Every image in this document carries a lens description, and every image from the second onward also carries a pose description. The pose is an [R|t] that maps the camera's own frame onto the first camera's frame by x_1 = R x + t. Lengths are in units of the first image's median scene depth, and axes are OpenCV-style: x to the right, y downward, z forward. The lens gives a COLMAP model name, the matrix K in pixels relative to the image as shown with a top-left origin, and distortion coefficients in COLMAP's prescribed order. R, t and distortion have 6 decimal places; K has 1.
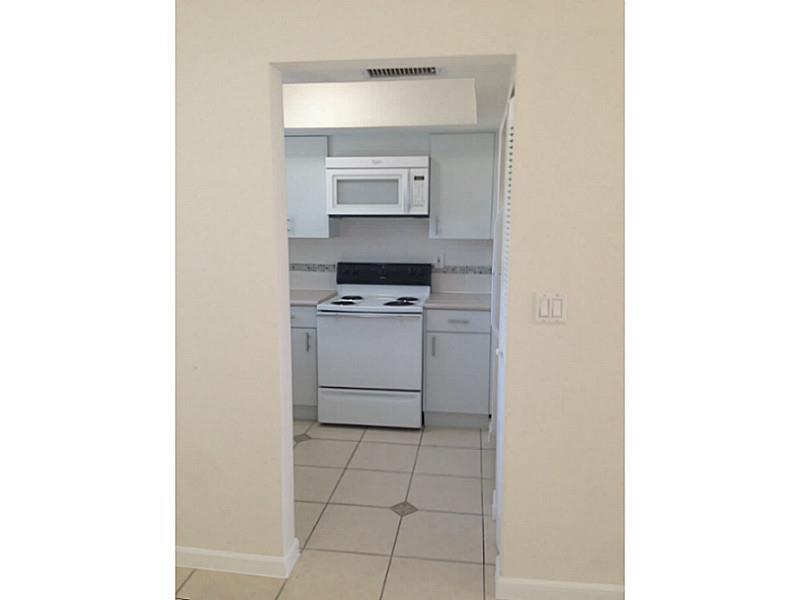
lens RADIAL K [[529.9, 0, 400.0], [0, 529.9, 300.0], [0, 0, 1]] dist [0.063299, 0.001462]
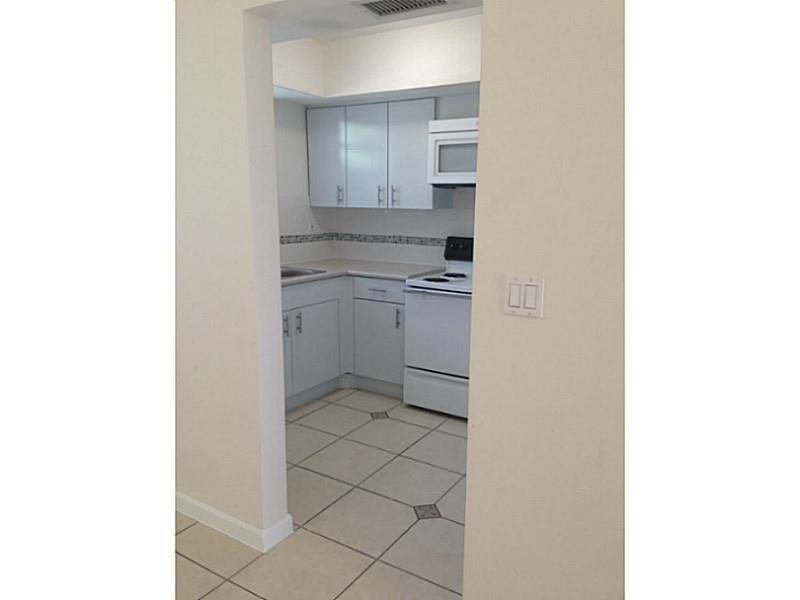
lens RADIAL K [[540.1, 0, 400.0], [0, 540.1, 300.0], [0, 0, 1]] dist [0.060487, -0.000058]
pose [[0.911753, 0.083292, -0.402204, 0.219395], [-0.068411, 0.996340, 0.051250, -0.003516], [0.405001, -0.019212, 0.914114, 0.113397]]
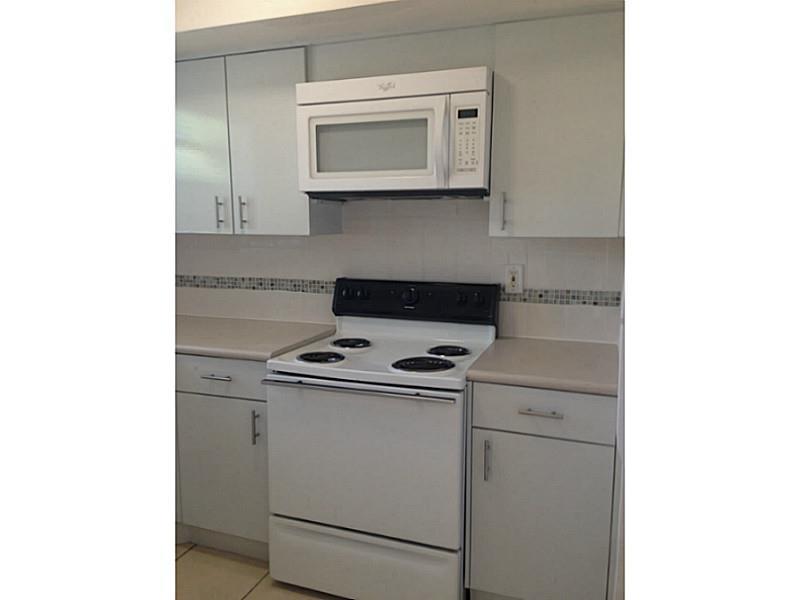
lens RADIAL K [[540.1, 0, 400.0], [0, 540.1, 300.0], [0, 0, 1]] dist [0.060487, -0.000058]
pose [[0.979217, 0.027939, -0.200883, 0.078979], [-0.030173, 0.999512, -0.008068, -0.049531], [0.200560, 0.013961, 0.979582, 0.486560]]
